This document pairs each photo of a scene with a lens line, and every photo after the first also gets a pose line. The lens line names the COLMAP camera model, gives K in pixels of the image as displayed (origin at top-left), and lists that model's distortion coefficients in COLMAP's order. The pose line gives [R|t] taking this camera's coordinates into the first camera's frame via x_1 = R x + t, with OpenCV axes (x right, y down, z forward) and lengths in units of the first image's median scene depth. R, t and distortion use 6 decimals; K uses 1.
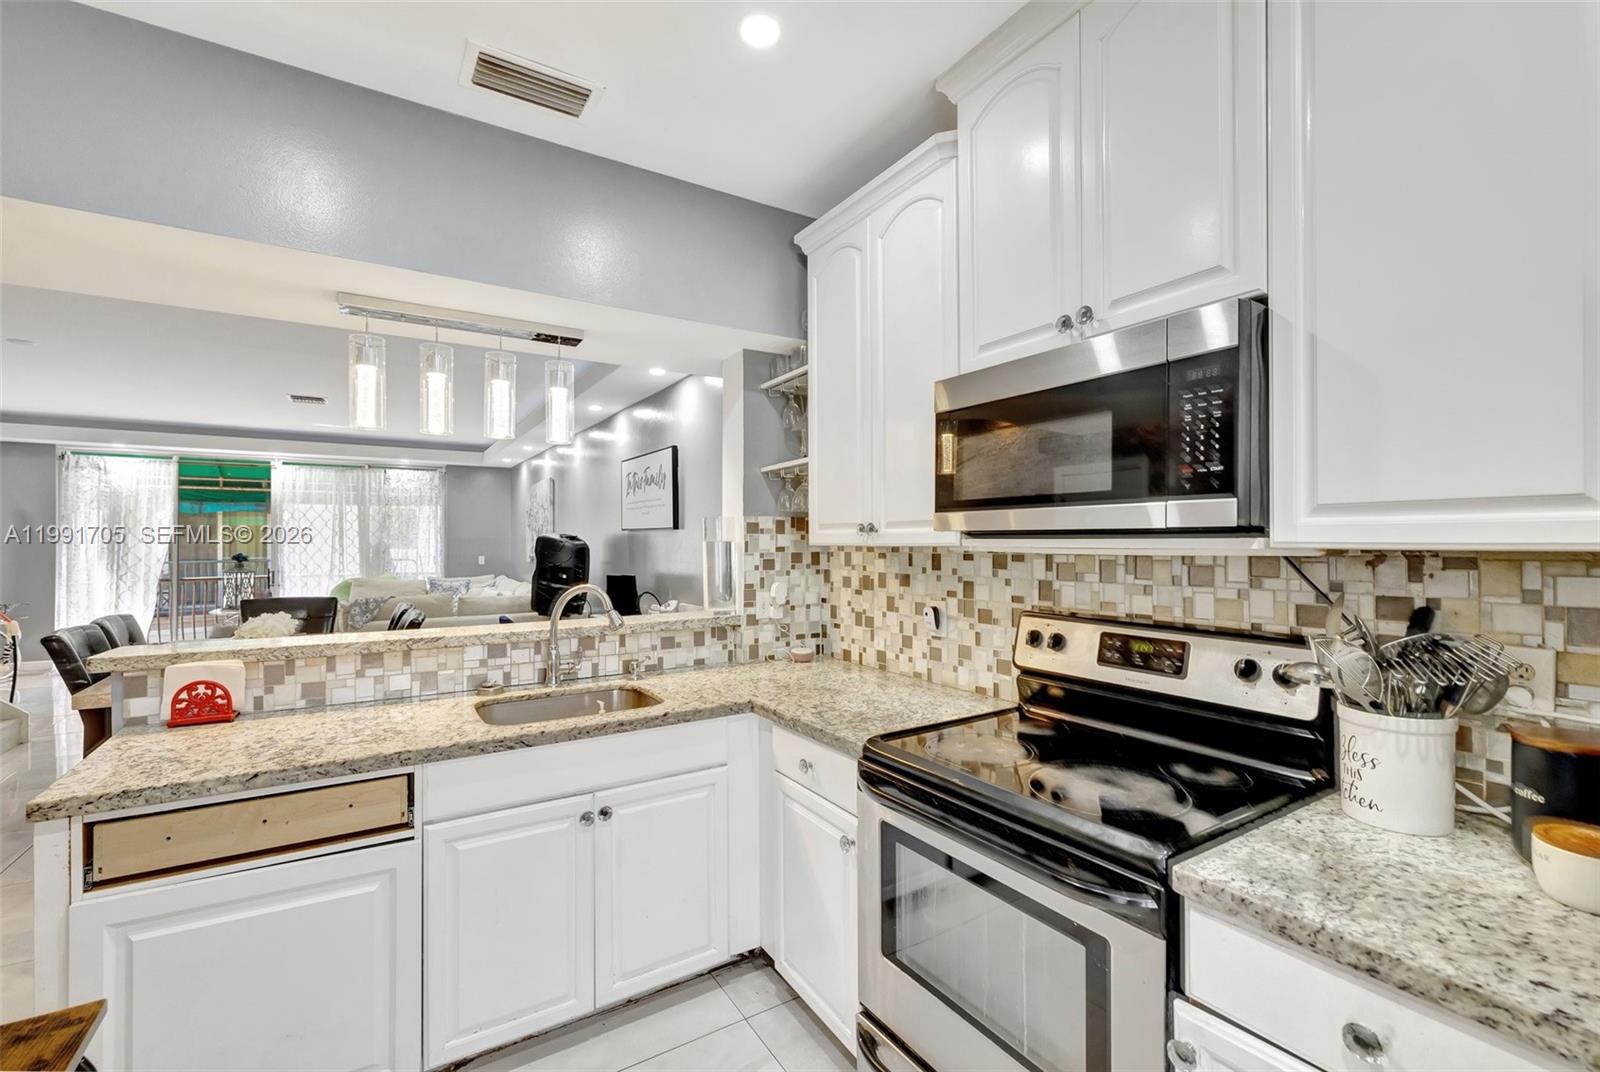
lens RADIAL K [[688.1, 0, 800.0], [0, 688.1, 536.0], [0, 0, 1]] dist [-0.000232, 0.000012]
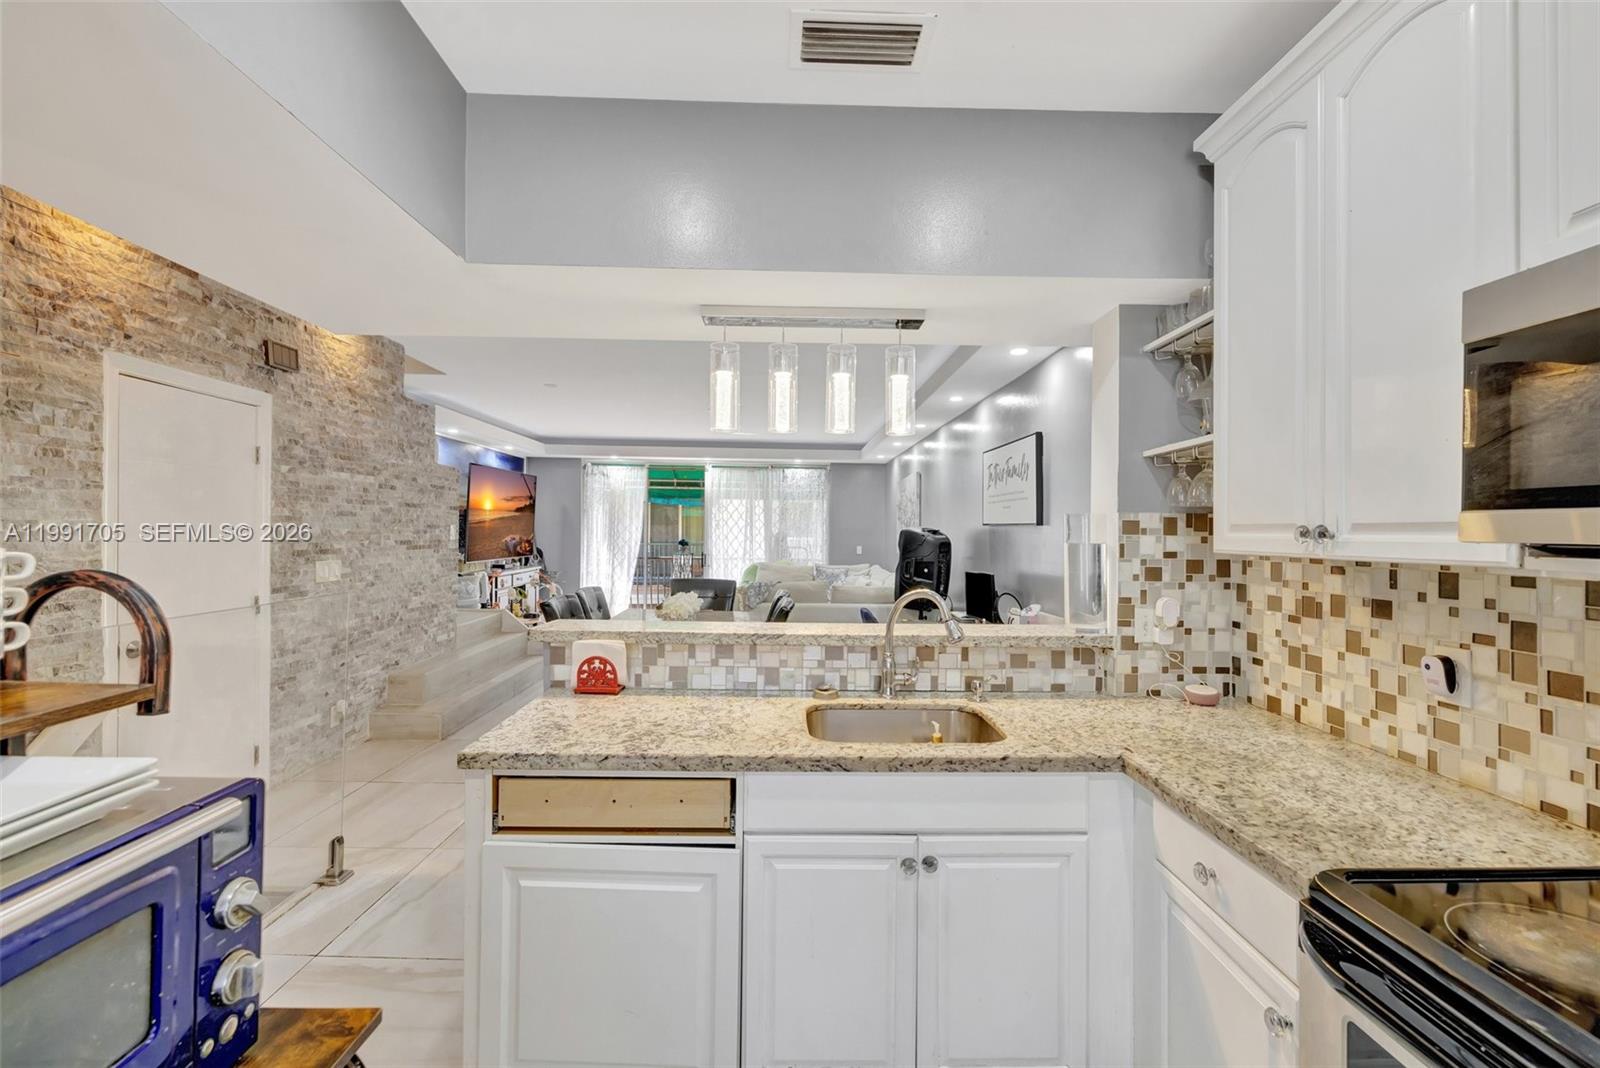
lens RADIAL K [[674.3, 0, 800.3], [0, 674.3, 520.6], [0, 0, 1]] dist [0.001224, 0.000433]
pose [[0.858553, 0.006690, -0.512680, 0.003819], [-0.011588, 0.999913, -0.006357, -0.012422], [0.512593, 0.011399, 0.858556, 0.163436]]
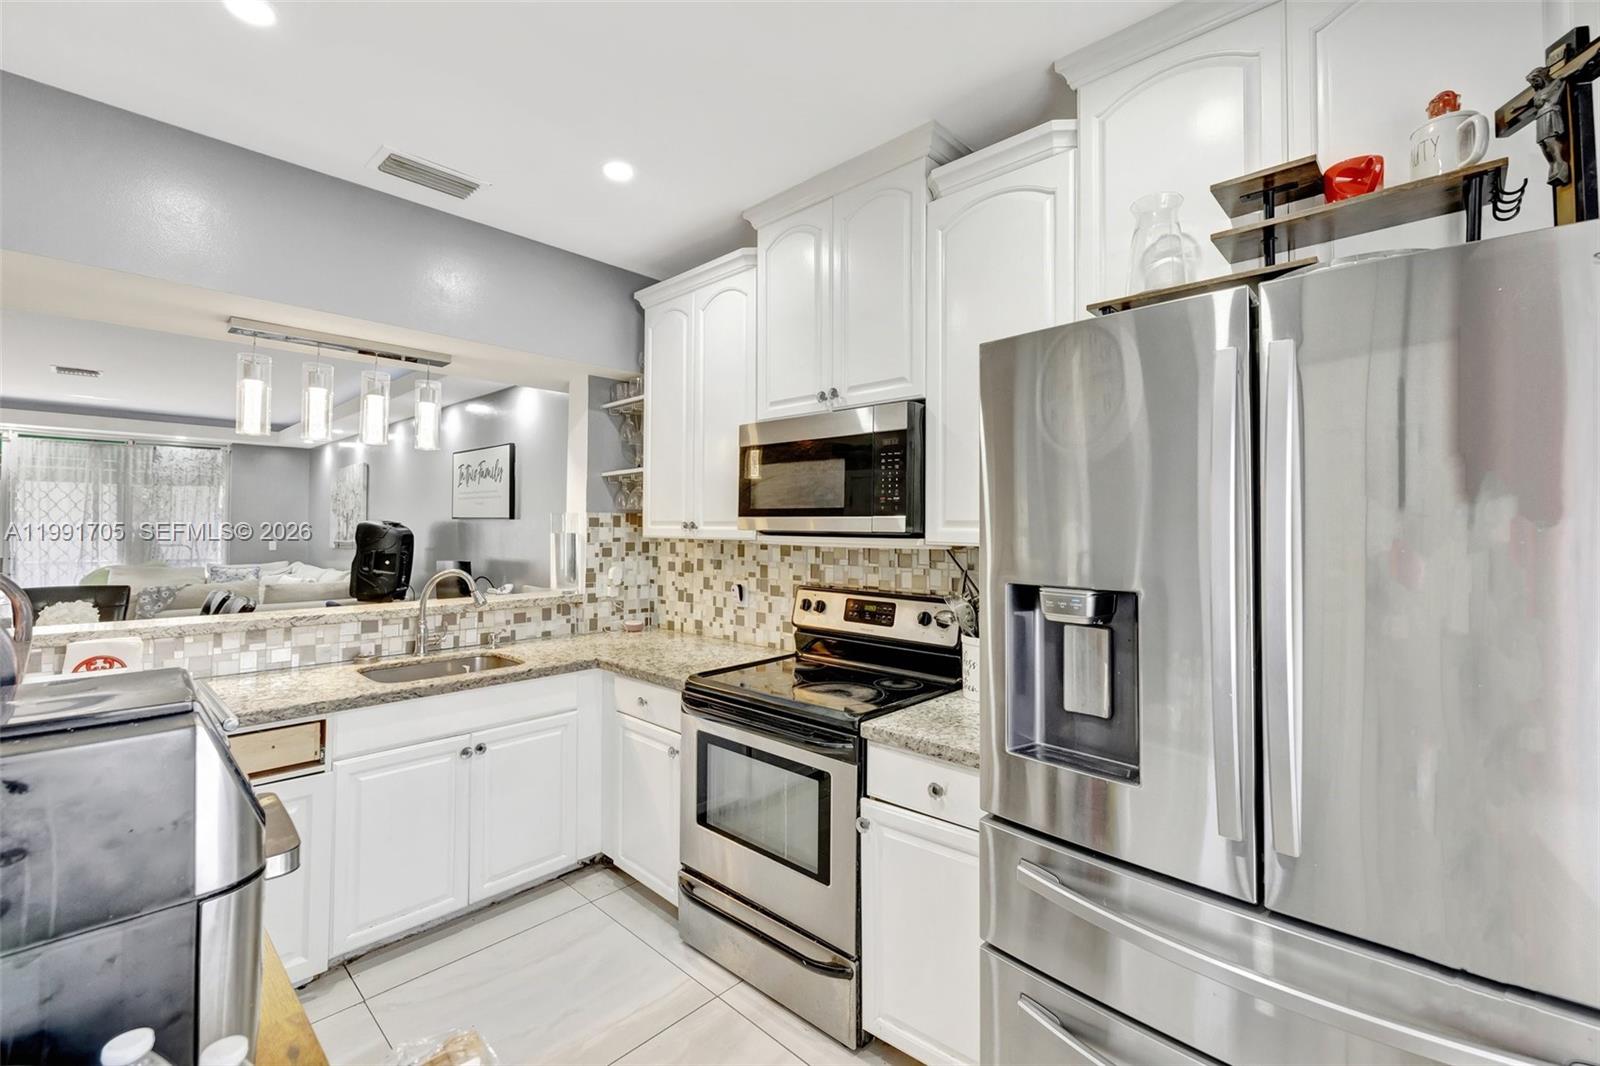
lens RADIAL K [[685.1, 0, 790.0], [0, 685.1, 511.5], [0, 0, 1]] dist [0.000225, 0.000085]
pose [[0.968886, 0.014518, 0.247081, -0.039810], [-0.011063, 0.999821, -0.015369, -0.019423], [-0.247260, 0.012157, 0.968873, -0.315378]]
